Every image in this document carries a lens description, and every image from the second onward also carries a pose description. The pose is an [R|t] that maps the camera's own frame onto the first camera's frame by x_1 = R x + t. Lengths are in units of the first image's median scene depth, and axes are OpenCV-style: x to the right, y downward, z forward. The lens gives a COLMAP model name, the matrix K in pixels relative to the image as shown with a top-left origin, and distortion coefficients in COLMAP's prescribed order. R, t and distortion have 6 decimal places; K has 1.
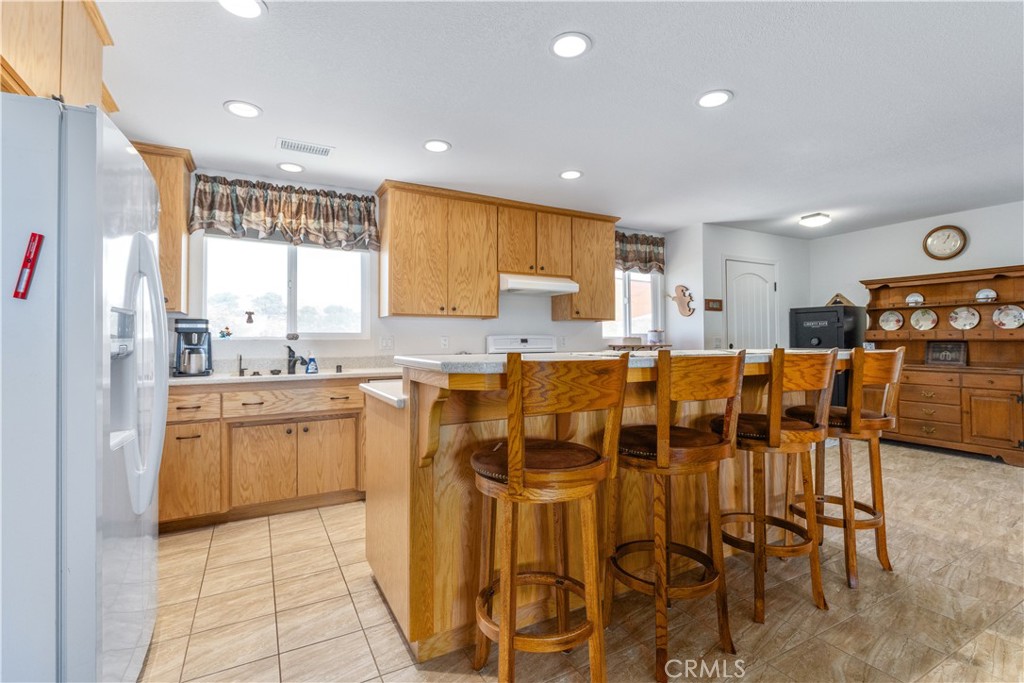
lens RADIAL K [[471.4, 0, 518.8], [0, 471.4, 333.3], [0, 0, 1]] dist [0.012057, -0.004464]
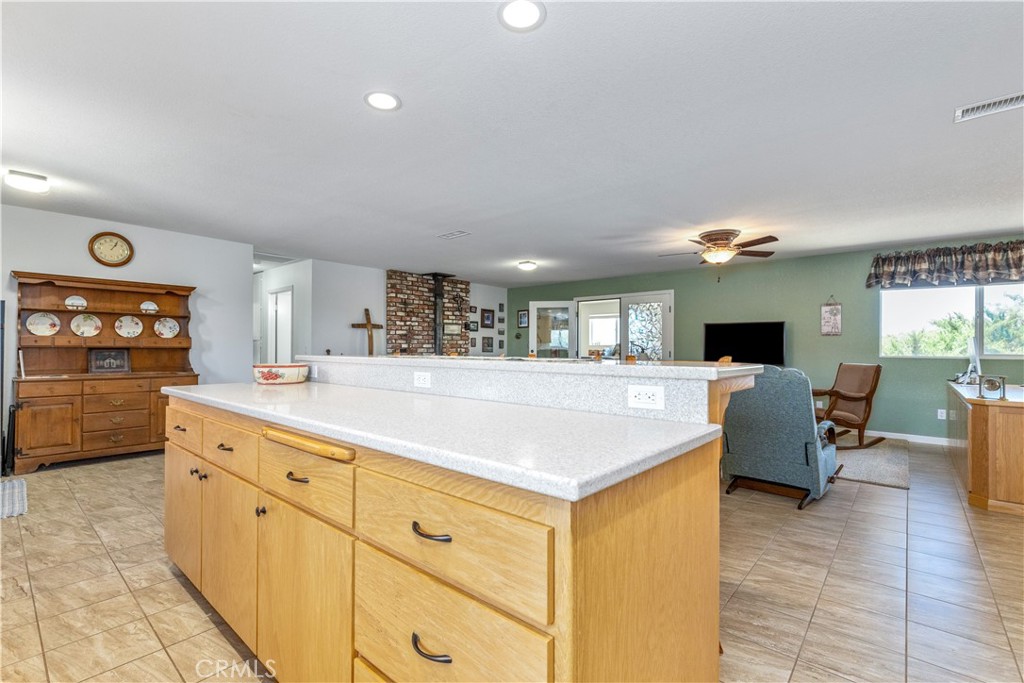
lens RADIAL K [[459.4, 0, 505.5], [0, 459.4, 341.9], [0, 0, 1]] dist [0.010532, -0.001900]
pose [[-0.330411, 0.015962, 0.943702, -0.358743], [-0.016426, 0.999608, -0.022659, 0.014162], [-0.943694, -0.022989, -0.330020, 0.671002]]
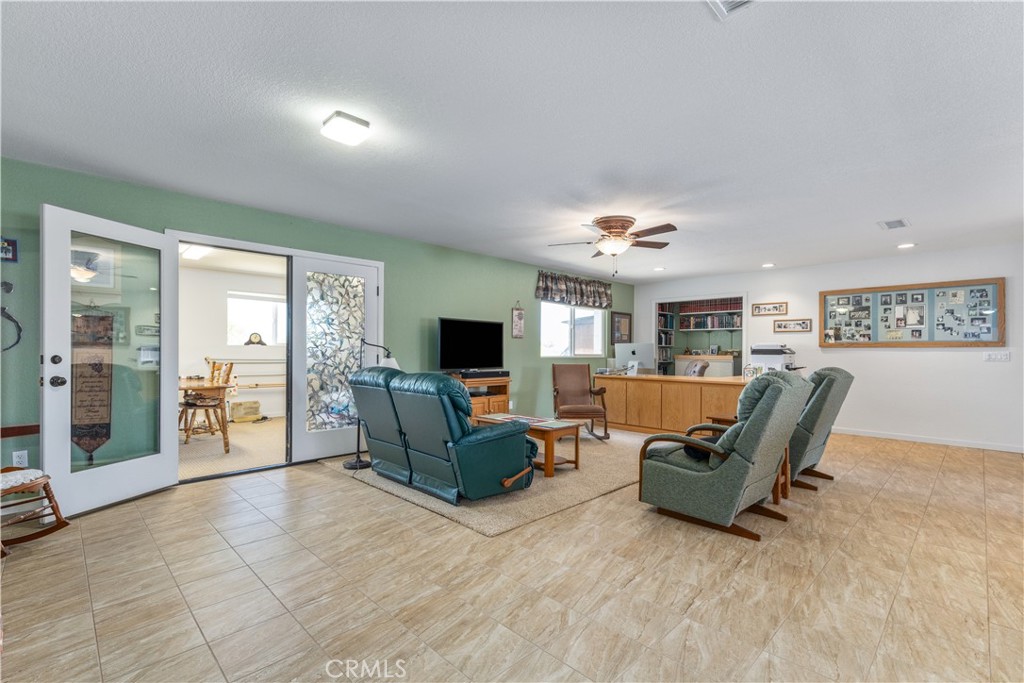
lens RADIAL K [[459.4, 0, 512.0], [0, 459.4, 349.9], [0, 0, 1]] dist [0.010532, -0.001900]
pose [[-0.963590, -0.000650, -0.267384, 1.215556], [0.003043, 0.999906, -0.013400, 0.004432], [0.267368, -0.013726, -0.963497, 0.714461]]
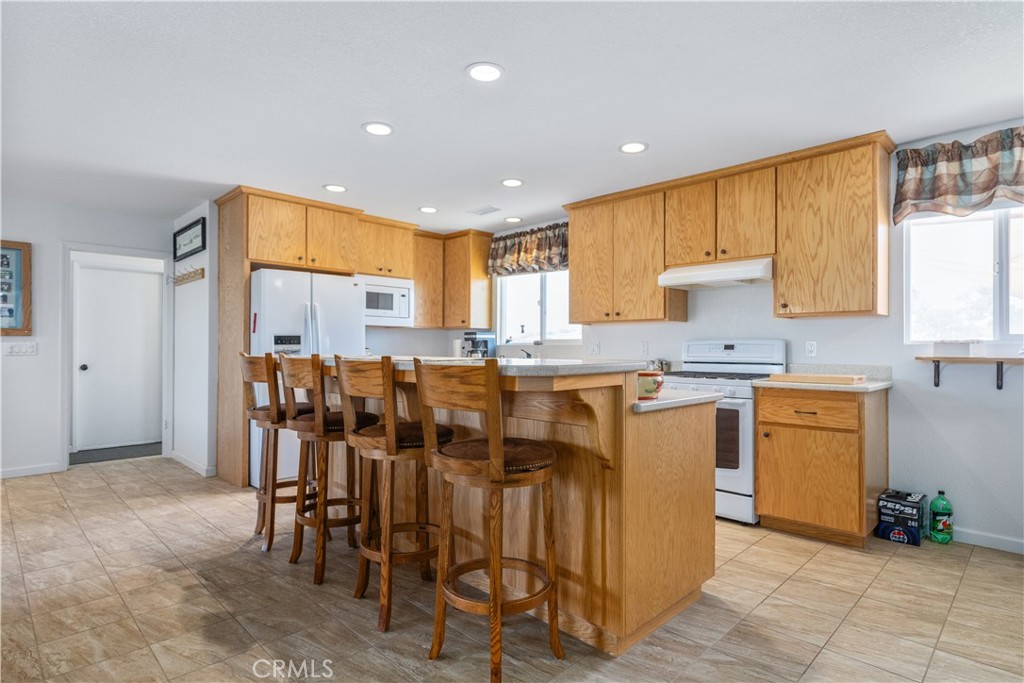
lens RADIAL K [[538.3, 0, 507.9], [0, 538.3, 343.0], [0, 0, 1]] dist [-0.001689, 0.000249]
pose [[0.268188, -0.000365, -0.963367, 0.875448], [0.009058, 0.999957, 0.002143, 0.003957], [0.963324, -0.009301, 0.268179, 0.481677]]
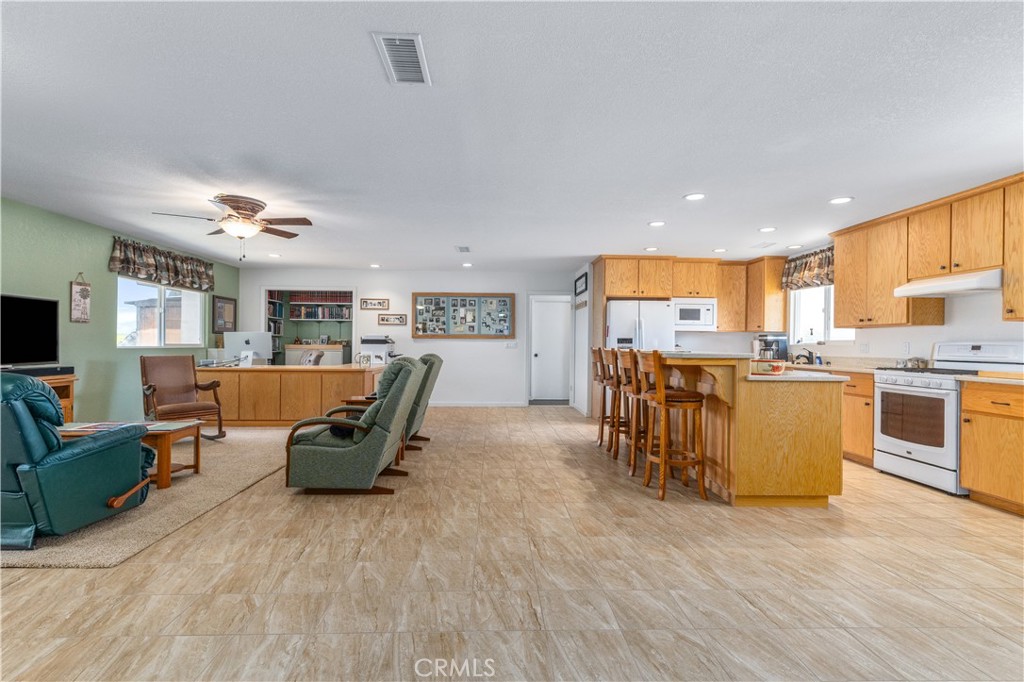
lens RADIAL K [[471.4, 0, 505.6], [0, 471.4, 343.0], [0, 0, 1]] dist [0.012057, -0.004464]
pose [[-0.463018, 0.001175, -0.886348, 1.357756], [0.005678, 0.999983, -0.001641, 0.004067], [0.886331, -0.005793, -0.463016, 0.737554]]
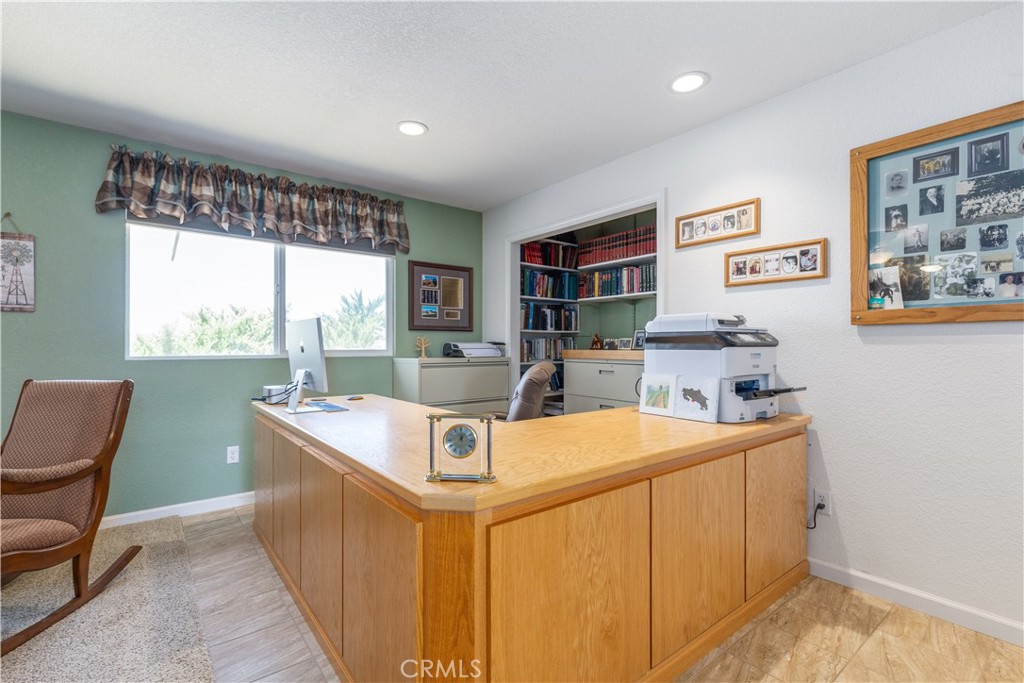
lens RADIAL K [[459.4, 0, 512.2], [0, 459.4, 346.3], [0, 0, 1]] dist [0.010532, -0.001900]
pose [[-0.988092, 0.009280, -0.153583, 0.155081], [0.010482, 0.999920, -0.007014, 0.000484], [0.153505, -0.008540, -0.988111, -0.139685]]
